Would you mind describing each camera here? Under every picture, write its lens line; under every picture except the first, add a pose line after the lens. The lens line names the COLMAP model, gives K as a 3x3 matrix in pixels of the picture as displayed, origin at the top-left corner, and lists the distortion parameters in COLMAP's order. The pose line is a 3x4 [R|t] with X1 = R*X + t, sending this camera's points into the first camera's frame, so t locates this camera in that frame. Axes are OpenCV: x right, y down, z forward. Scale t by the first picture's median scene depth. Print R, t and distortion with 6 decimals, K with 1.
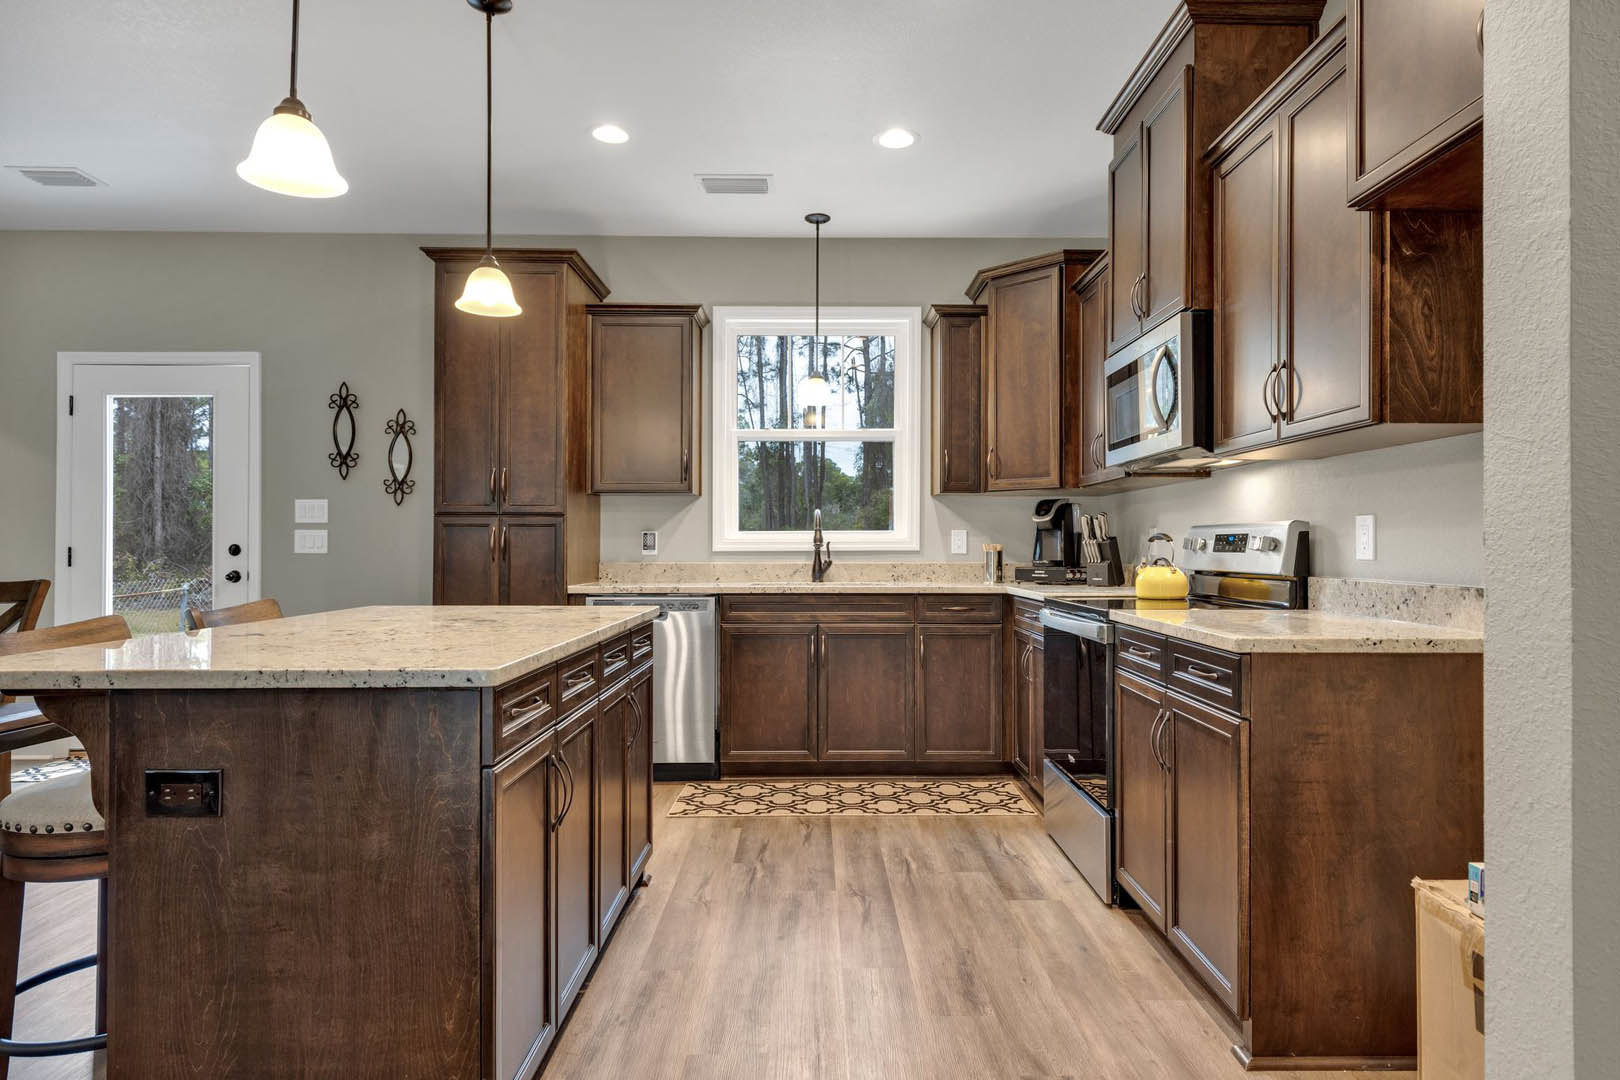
lens RADIAL K [[917.4, 0, 810.0], [0, 917.4, 540.0], [0, 0, 1]] dist [0.003990, -0.000020]
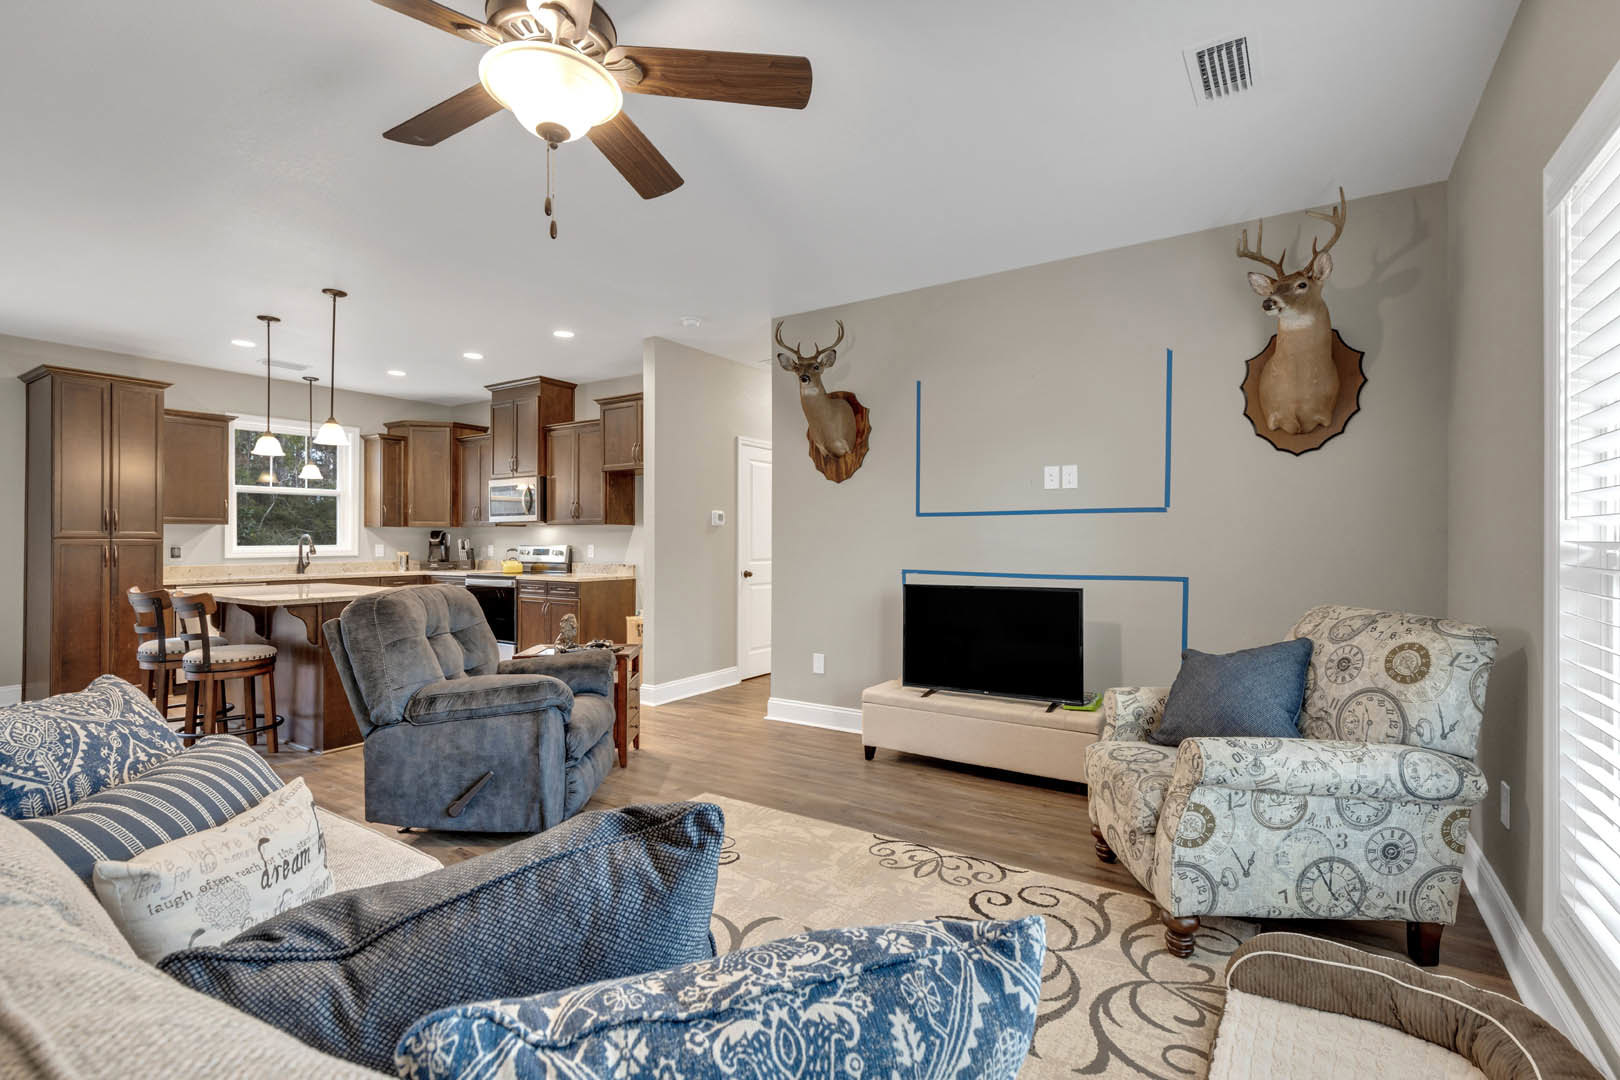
lens RADIAL K [[742.9, 0, 810.0], [0, 742.9, 540.0], [0, 0, 1]] dist [0.000176, -0.000136]
pose [[0.549963, -0.001058, 0.835188, -0.742641], [-0.003352, 0.999988, 0.003474, -0.033099], [-0.835182, -0.004710, 0.549953, -0.714262]]
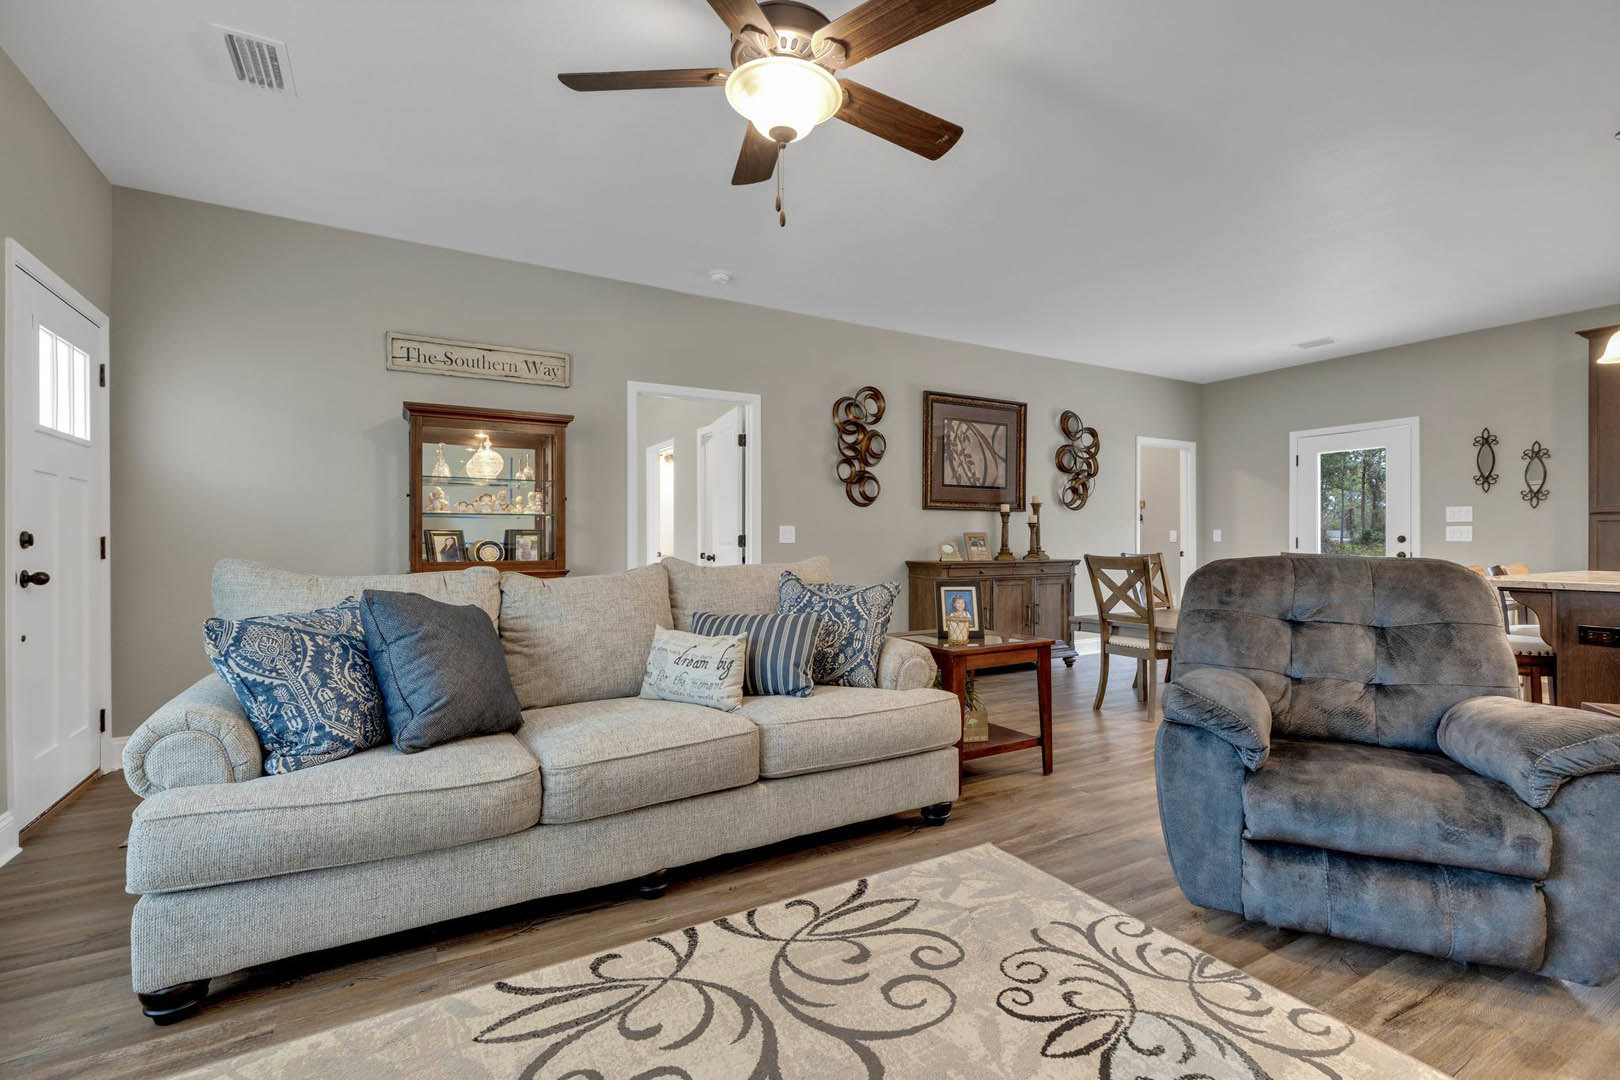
lens RADIAL K [[737.7, 0, 831.2], [0, 737.7, 534.8], [0, 0, 1]] dist [0.010557, -0.000444]
pose [[0.518531, -0.006751, -0.855032, -0.024471], [0.004172, 0.999977, -0.005365, 0.006461], [0.855049, -0.000785, 0.518547, -0.651834]]
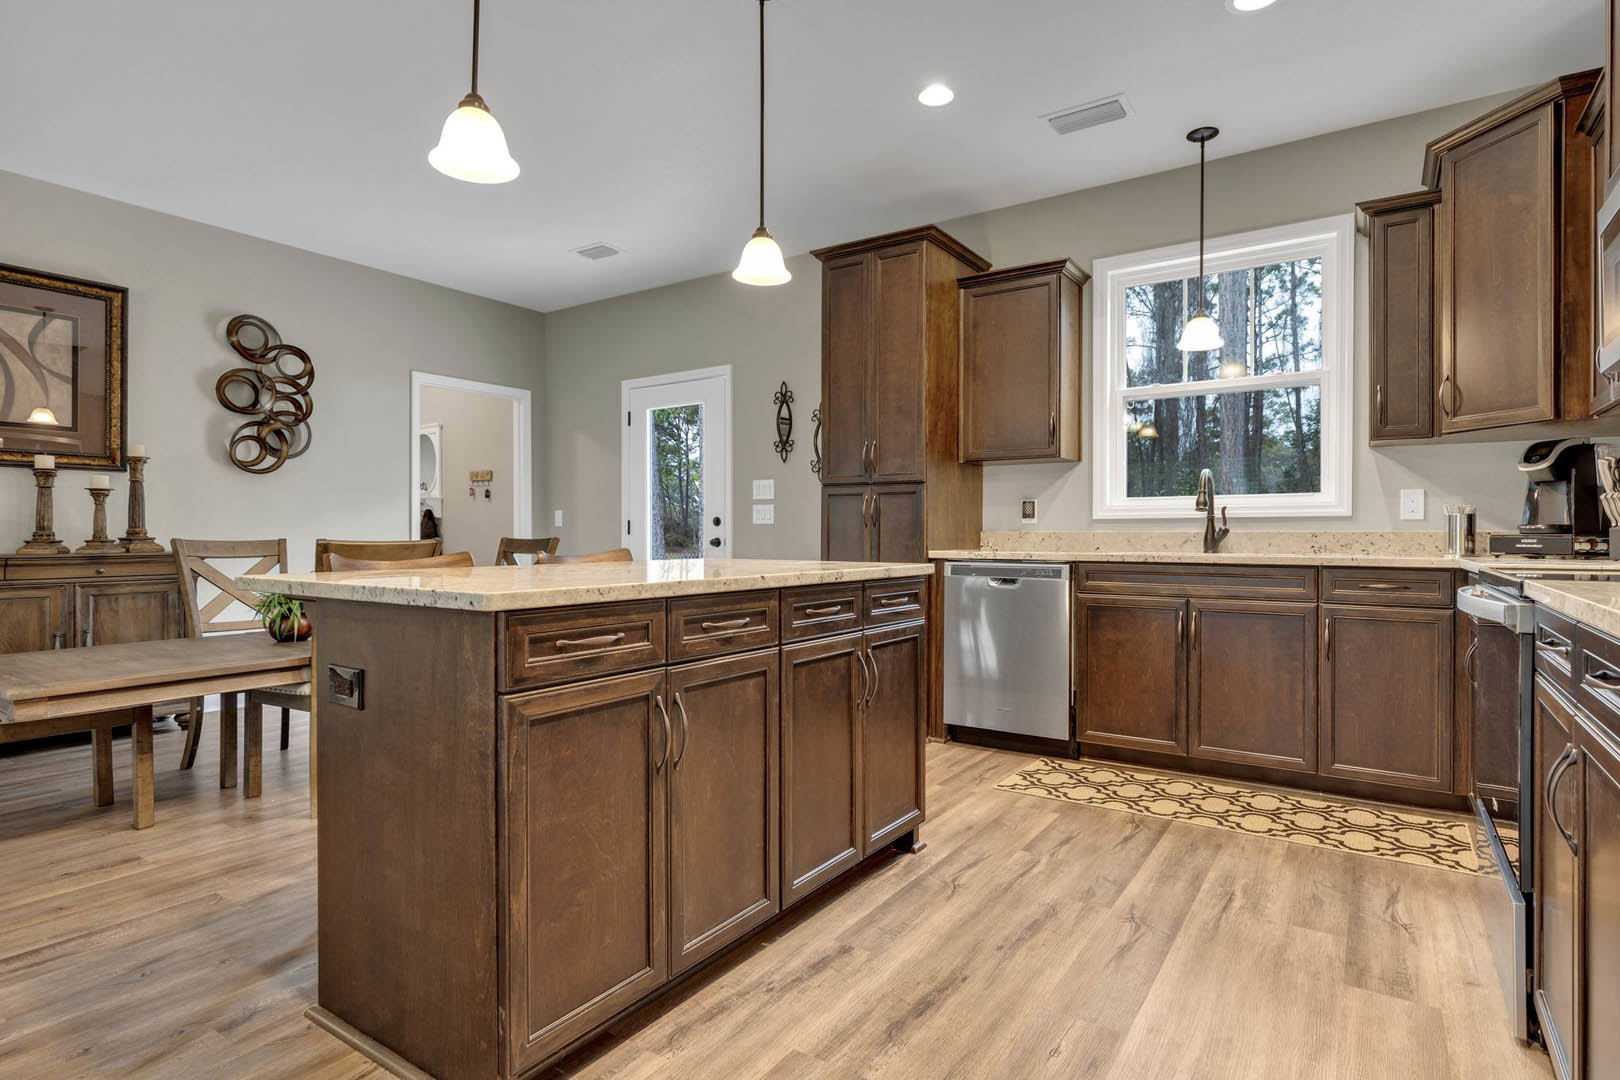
lens RADIAL K [[815.2, 0, 823.8], [0, 815.2, 534.2], [0, 0, 1]] dist [0.001019, -0.000816]
pose [[0.830744, 0.001698, -0.556652, 0.151905], [0.001970, 0.999980, 0.005990, 0.025405], [0.556651, -0.006073, 0.830724, 0.166323]]
